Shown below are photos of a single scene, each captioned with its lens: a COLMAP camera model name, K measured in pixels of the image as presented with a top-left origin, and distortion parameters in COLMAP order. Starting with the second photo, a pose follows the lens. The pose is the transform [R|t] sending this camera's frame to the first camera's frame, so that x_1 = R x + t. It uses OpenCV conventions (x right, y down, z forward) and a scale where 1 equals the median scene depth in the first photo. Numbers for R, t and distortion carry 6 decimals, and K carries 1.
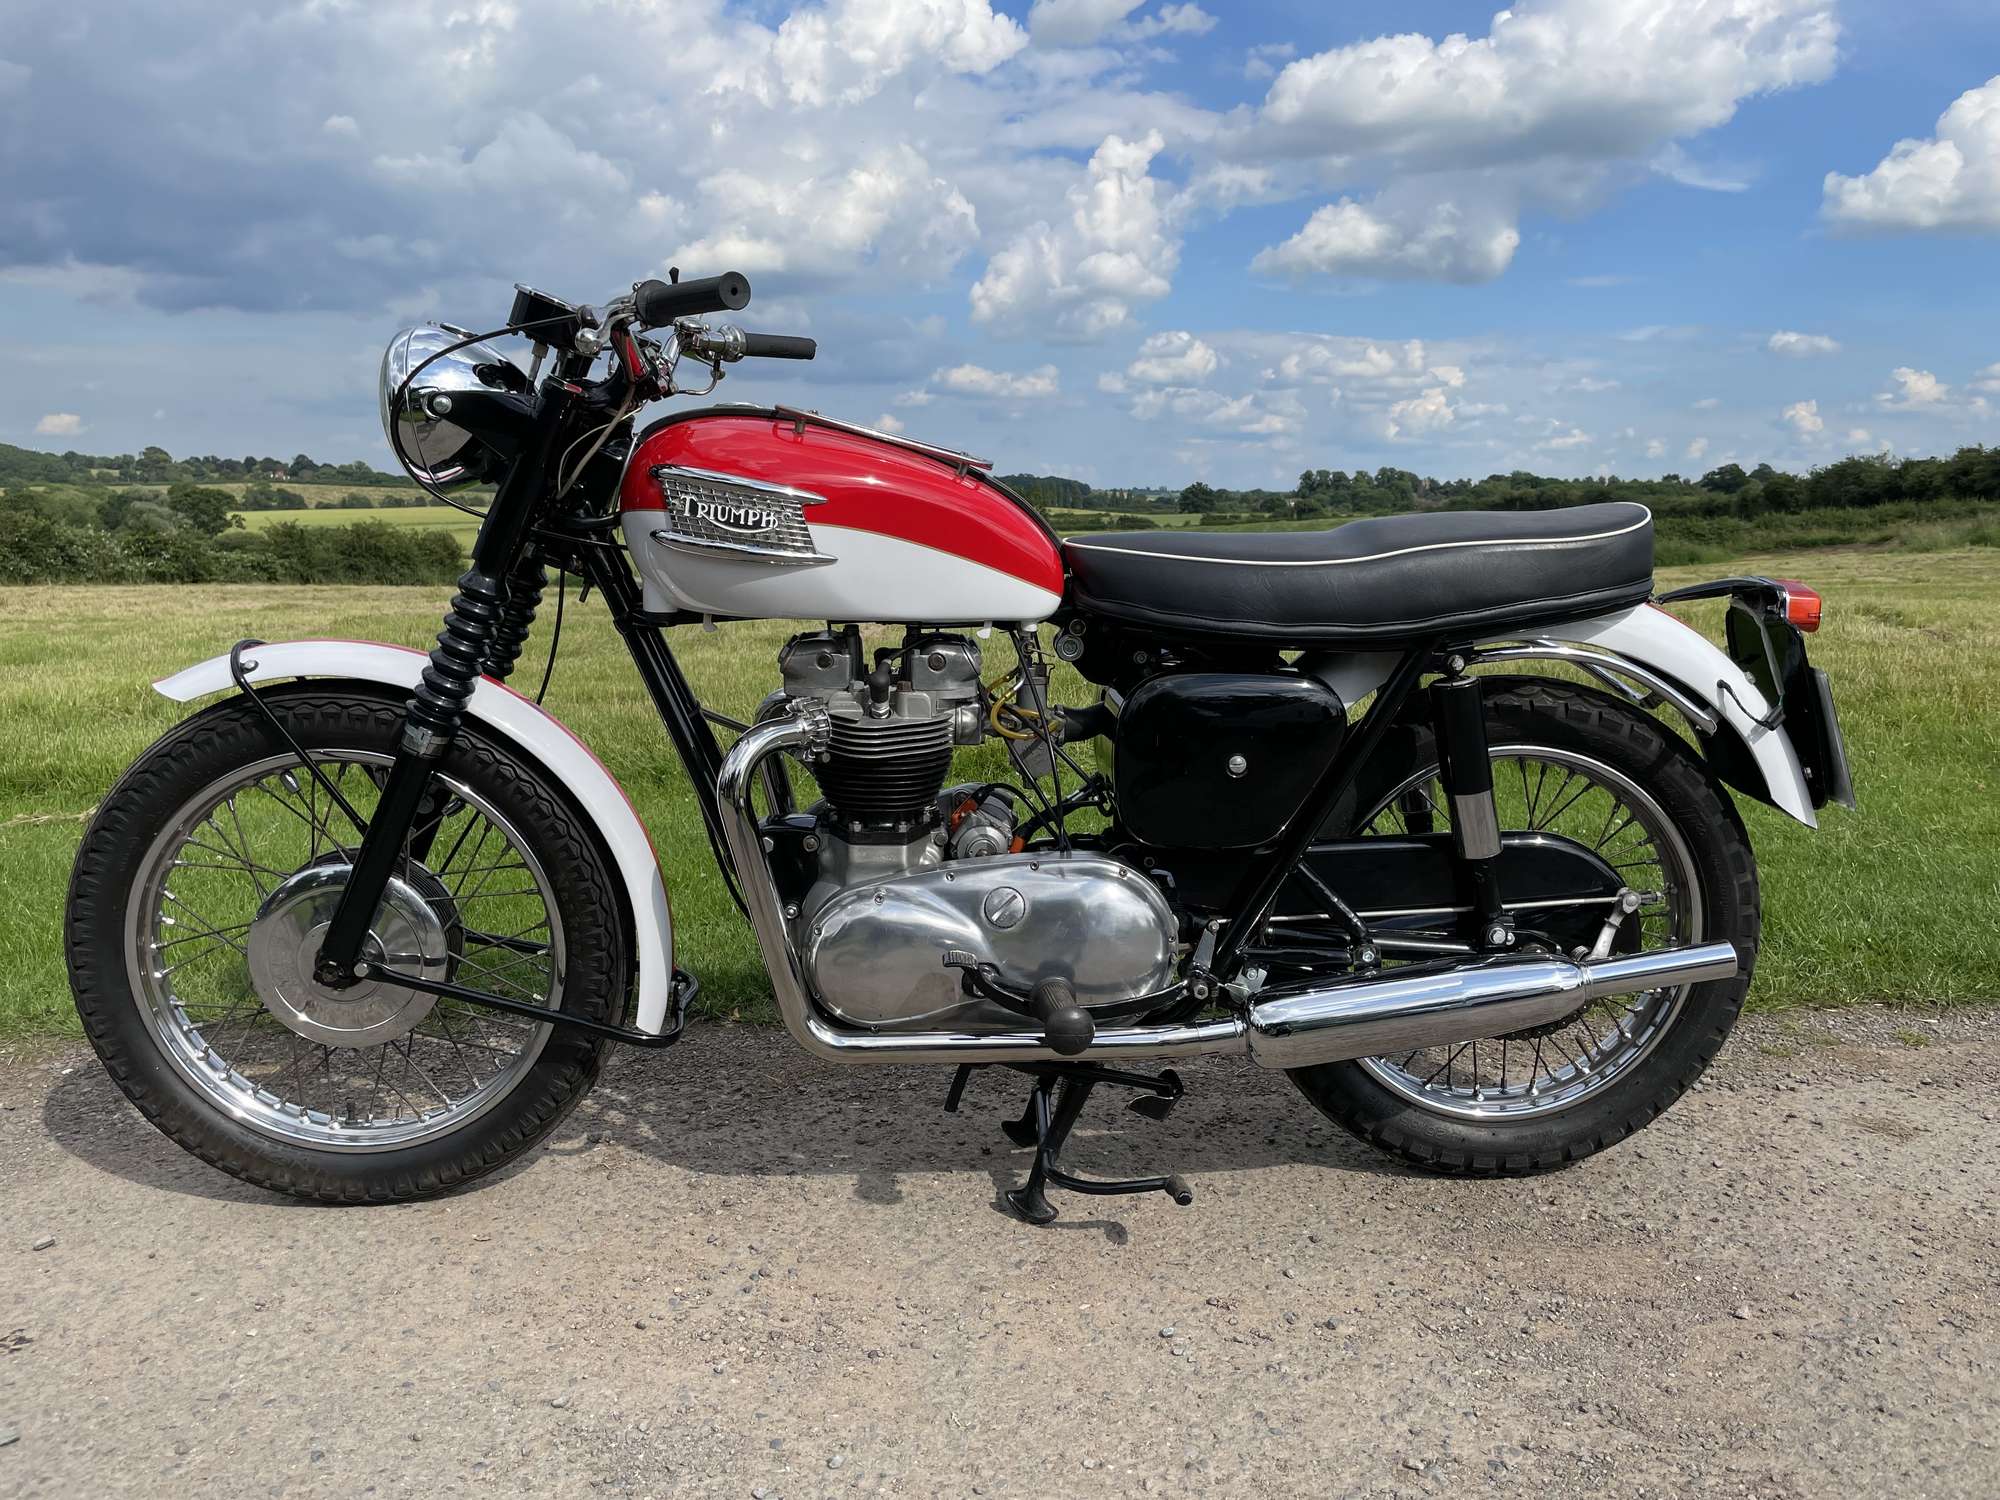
lens RADIAL K [[1548.1, 0, 1010.4], [0, 1548.1, 747.9], [0, 0, 1]] dist [0.072765, -0.099790]
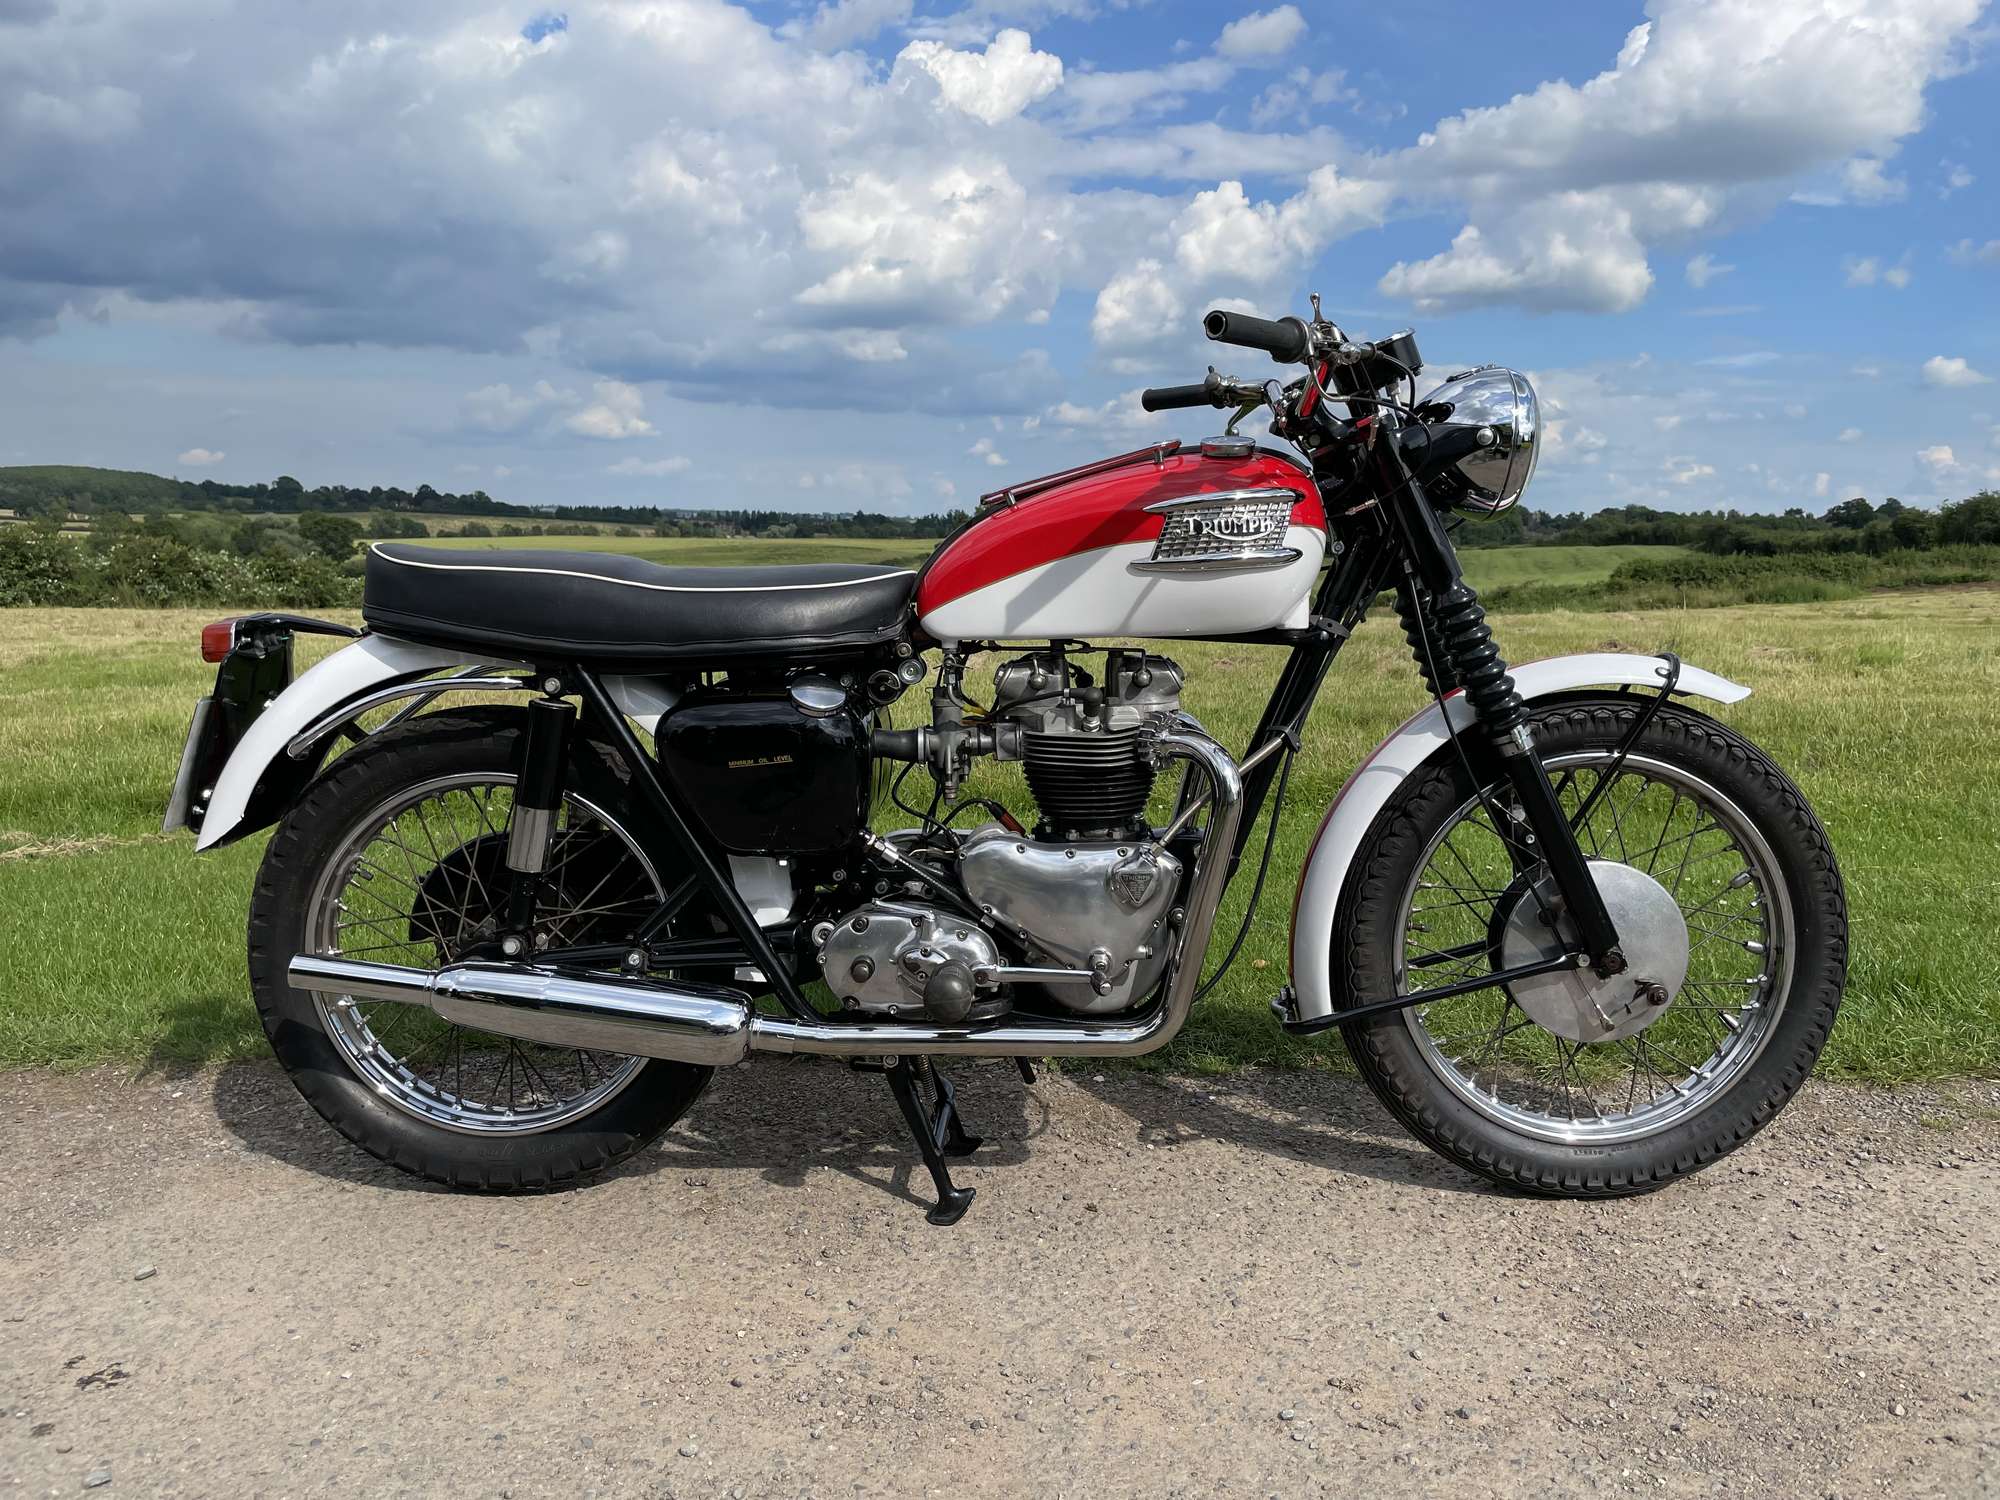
lens RADIAL K [[1548.1, 0, 1002.9], [0, 1548.1, 742.2], [0, 0, 1]] dist [0.072765, -0.099790]
pose [[0.997625, 0.014571, -0.067317, -0.011688], [-0.016133, 0.999612, -0.022717, -0.006298], [0.066960, 0.023749, 0.997473, 0.034095]]
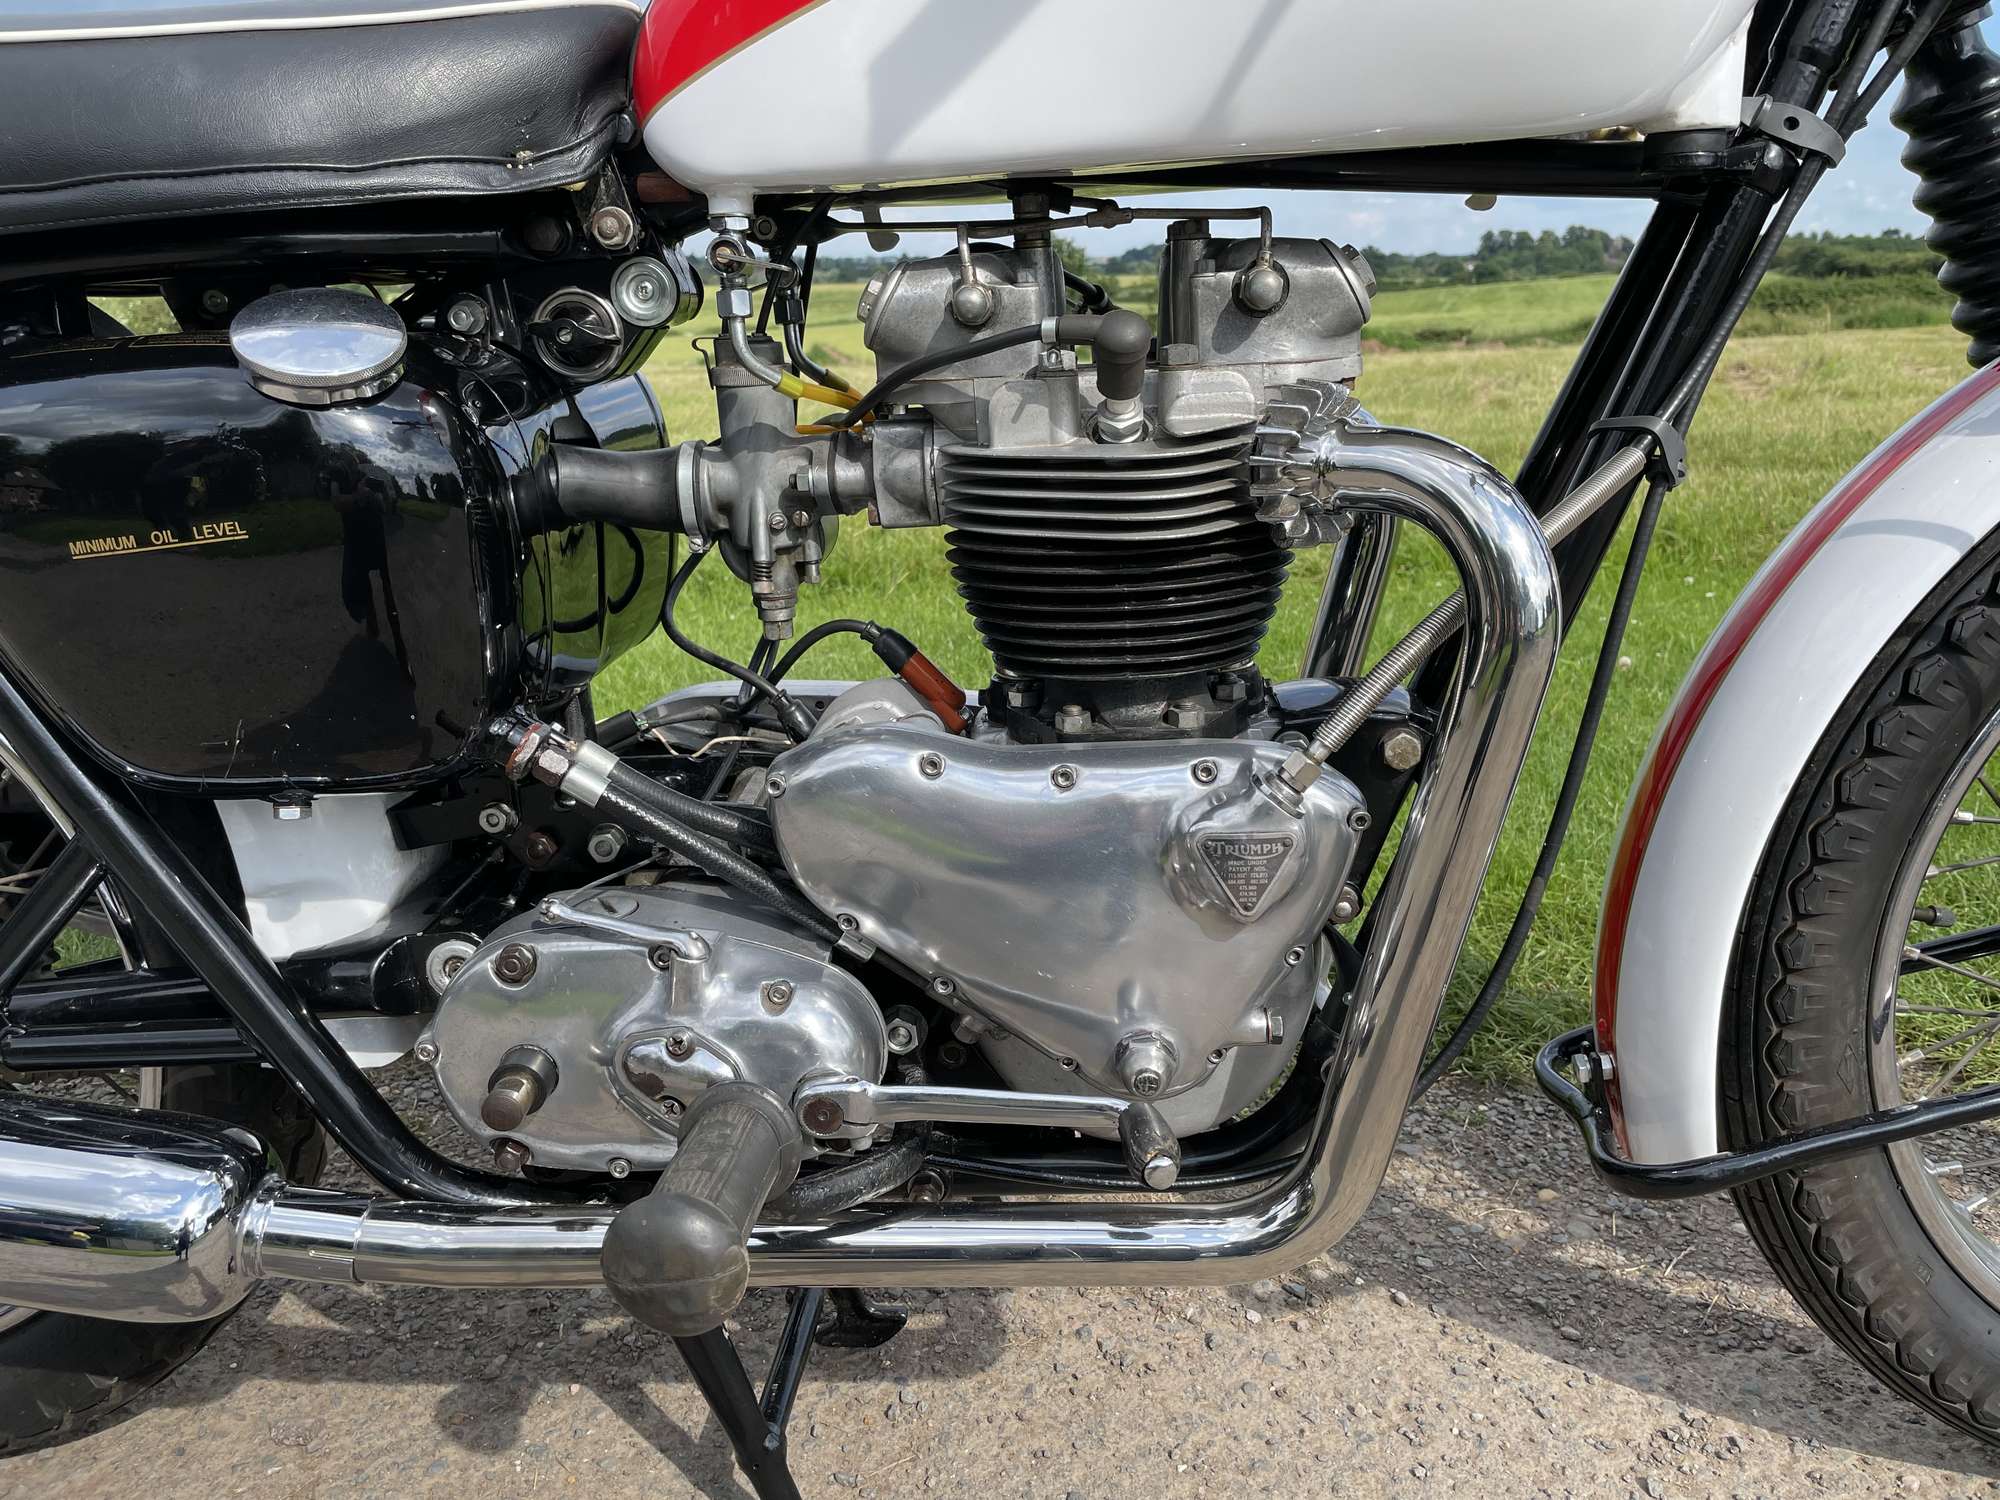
lens RADIAL K [[1548.1, 0, 1004.7], [0, 1548.1, 741.2], [0, 0, 1]] dist [0.072765, -0.099790]
pose [[0.994977, 0.012672, -0.099303, -0.011808], [0.000684, 0.991072, 0.133324, -0.010165], [0.100106, -0.132722, 0.986085, 0.293394]]
